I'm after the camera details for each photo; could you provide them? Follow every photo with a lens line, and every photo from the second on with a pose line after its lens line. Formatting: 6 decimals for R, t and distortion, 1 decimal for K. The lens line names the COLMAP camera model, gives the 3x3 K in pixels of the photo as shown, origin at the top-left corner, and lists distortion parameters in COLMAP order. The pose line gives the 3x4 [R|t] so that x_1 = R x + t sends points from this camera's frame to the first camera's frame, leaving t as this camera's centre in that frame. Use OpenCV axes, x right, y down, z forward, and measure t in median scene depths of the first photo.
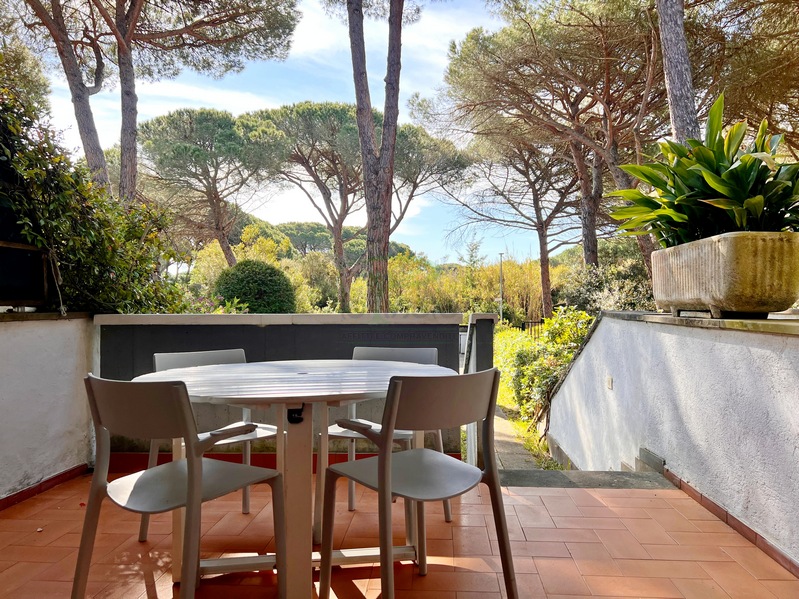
lens RADIAL K [[596.6, 0, 406.2], [0, 596.6, 303.9], [0, 0, 1]] dist [0.065100, -0.066135]
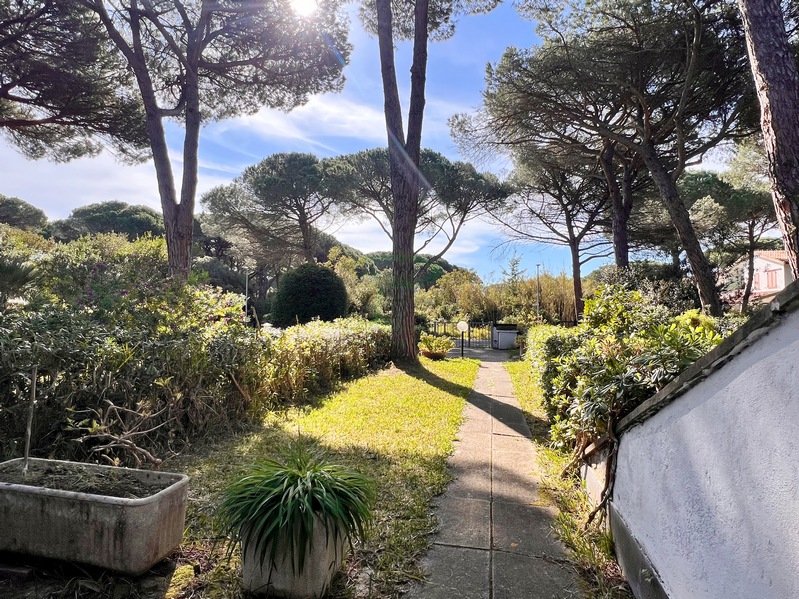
lens RADIAL K [[430.8, 0, 399.1], [0, 430.8, 298.8], [0, 0, 1]] dist [-0.000387, 0.000578]
pose [[0.987140, 0.002411, -0.159840, 0.031159], [-0.008421, 0.999282, -0.036934, 0.017876], [0.159637, 0.037805, 0.986452, 0.155121]]
